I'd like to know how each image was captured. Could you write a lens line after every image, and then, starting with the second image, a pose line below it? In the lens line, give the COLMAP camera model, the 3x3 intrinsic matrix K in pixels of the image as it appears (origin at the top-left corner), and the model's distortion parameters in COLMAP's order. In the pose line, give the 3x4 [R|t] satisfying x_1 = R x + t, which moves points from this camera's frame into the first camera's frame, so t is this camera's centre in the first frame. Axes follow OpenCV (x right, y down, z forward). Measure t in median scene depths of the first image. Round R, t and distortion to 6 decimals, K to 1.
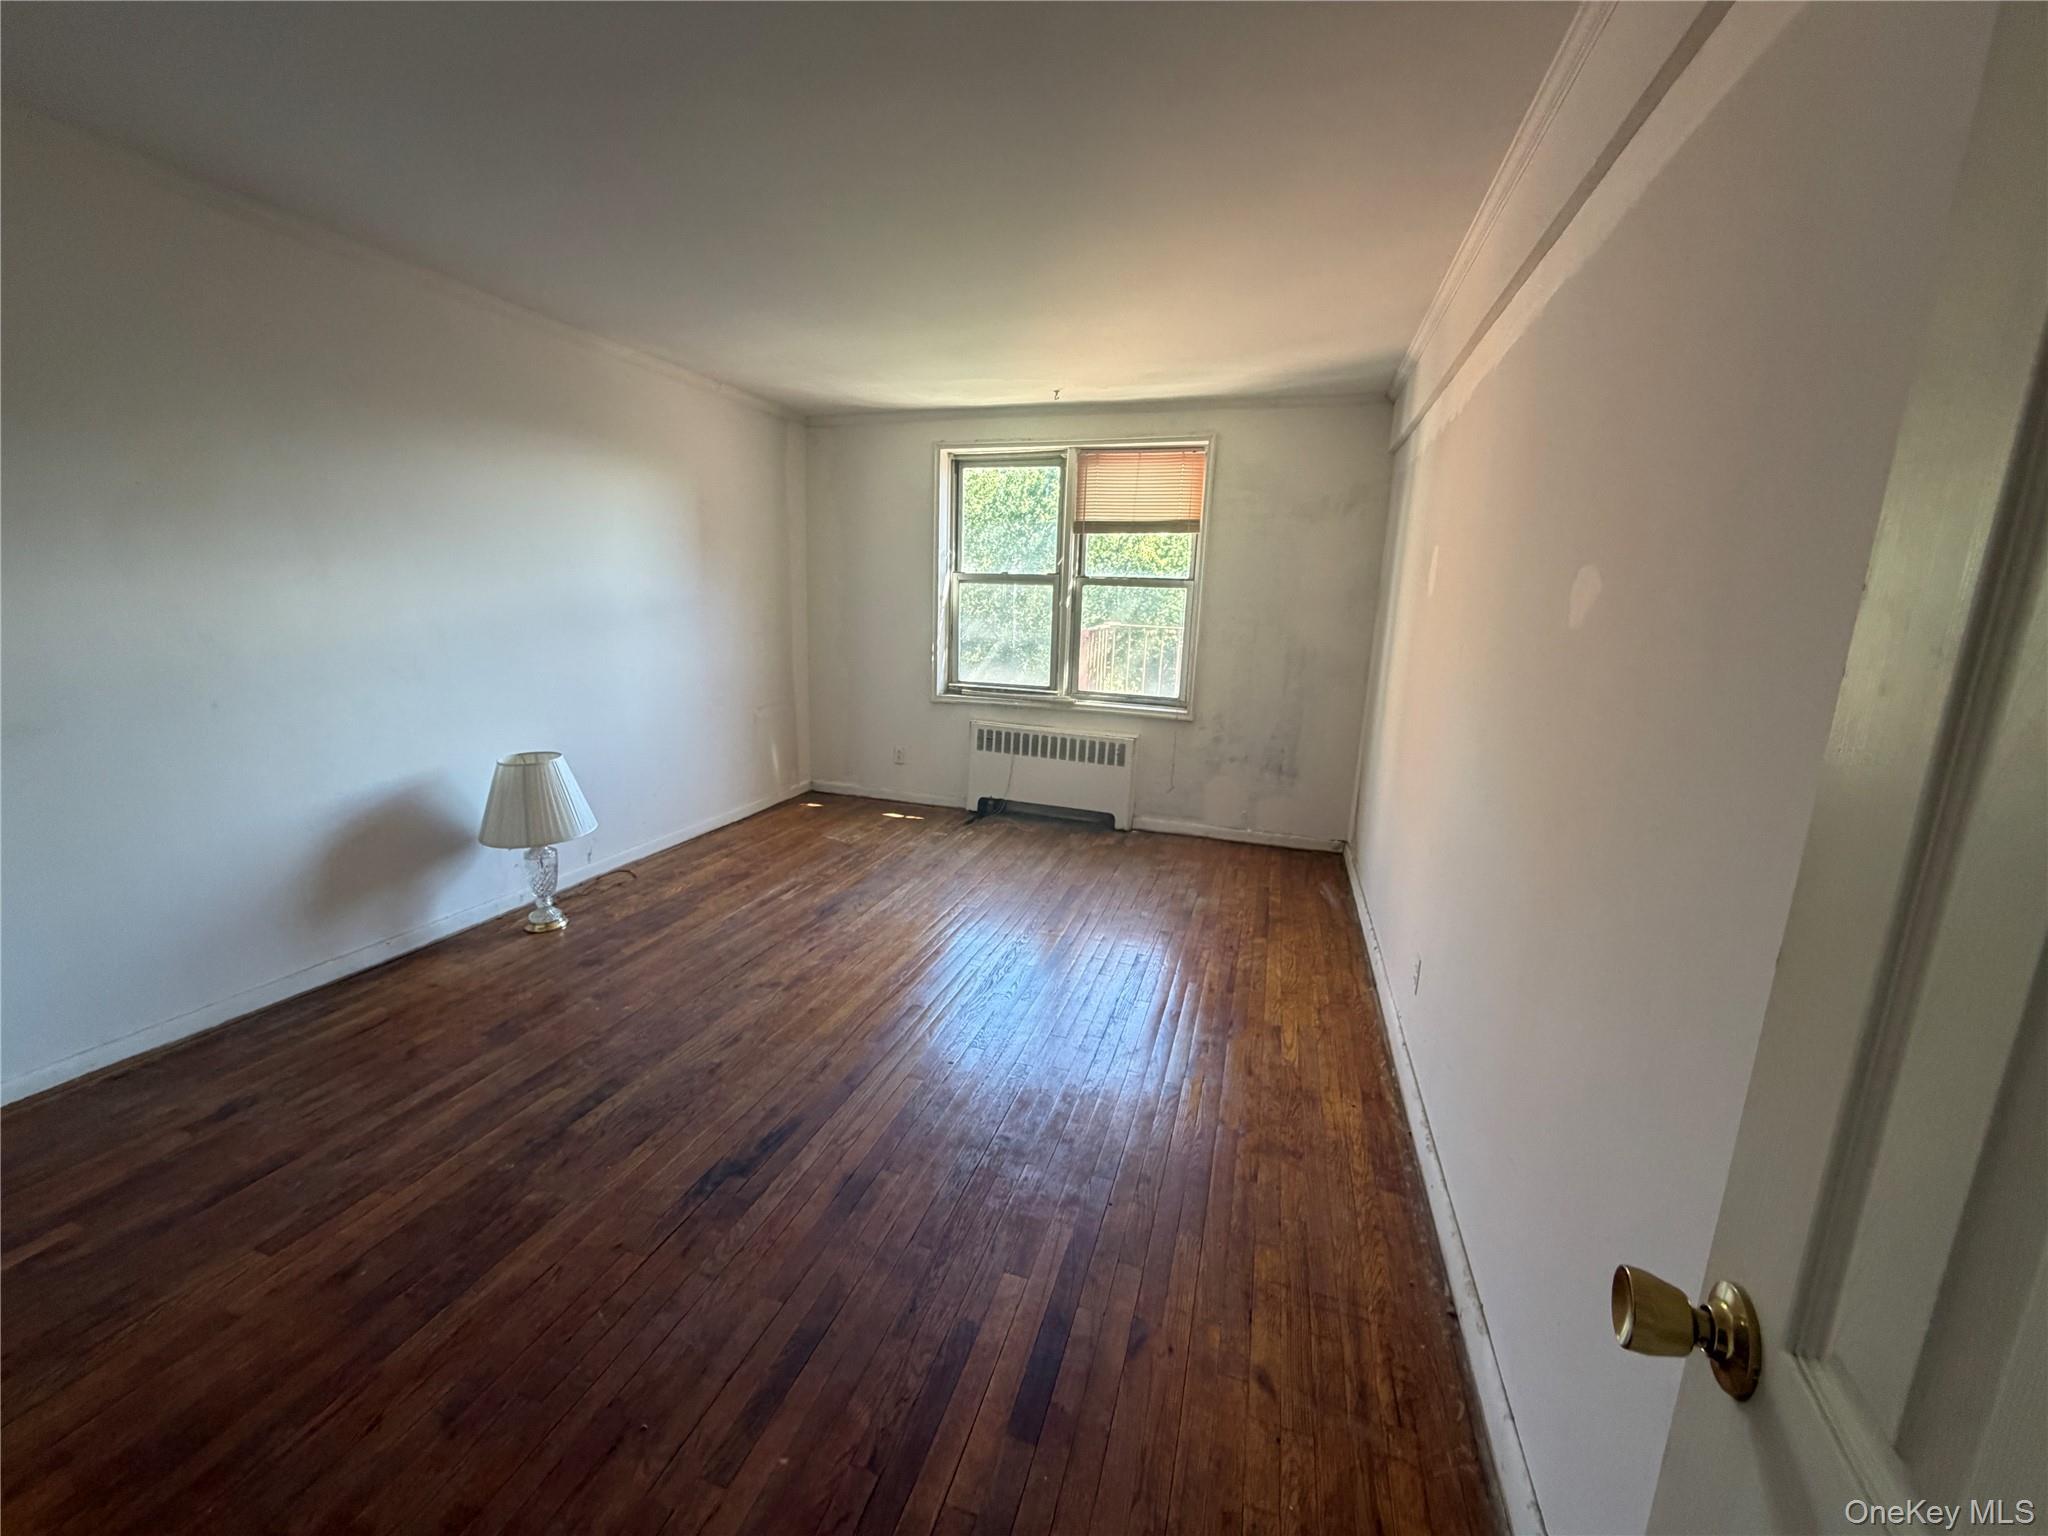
lens RADIAL K [[815.1, 0, 1010.8], [0, 815.1, 772.0], [0, 0, 1]] dist [-0.006664, -0.000100]
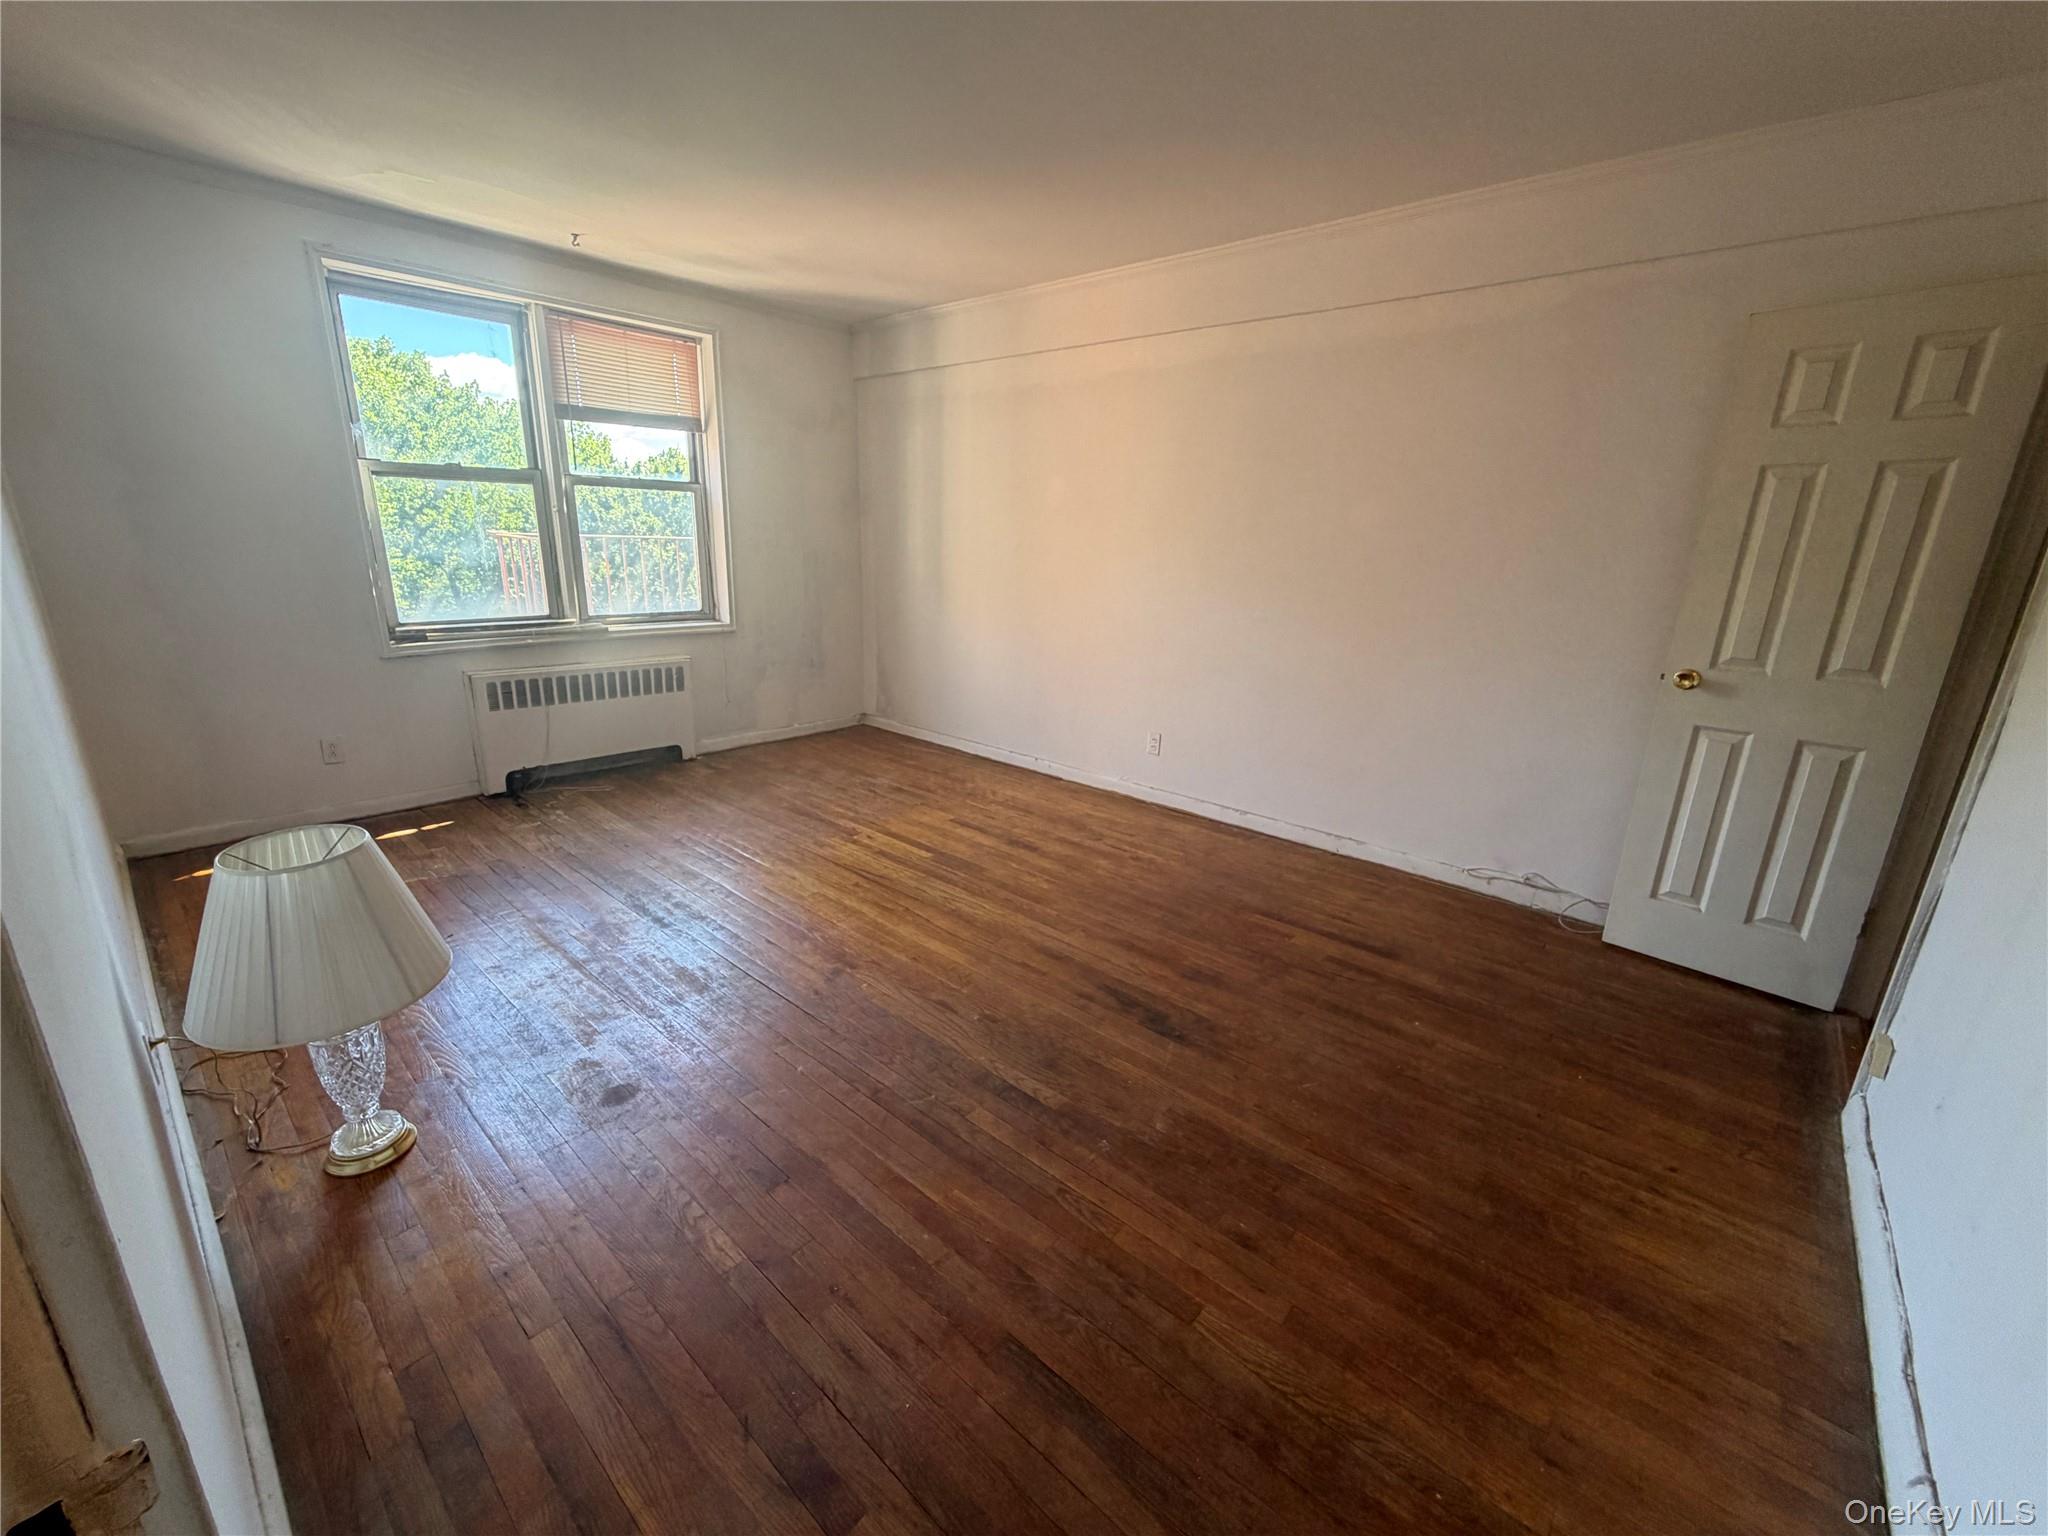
lens RADIAL K [[815.1, 0, 1029.3], [0, 815.1, 772.8], [0, 0, 1]] dist [-0.006664, -0.000100]
pose [[0.395856, -0.280198, 0.874521, -0.548273], [0.172283, 0.958064, 0.228980, -0.062734], [-0.902007, 0.060022, 0.427529, 0.263404]]
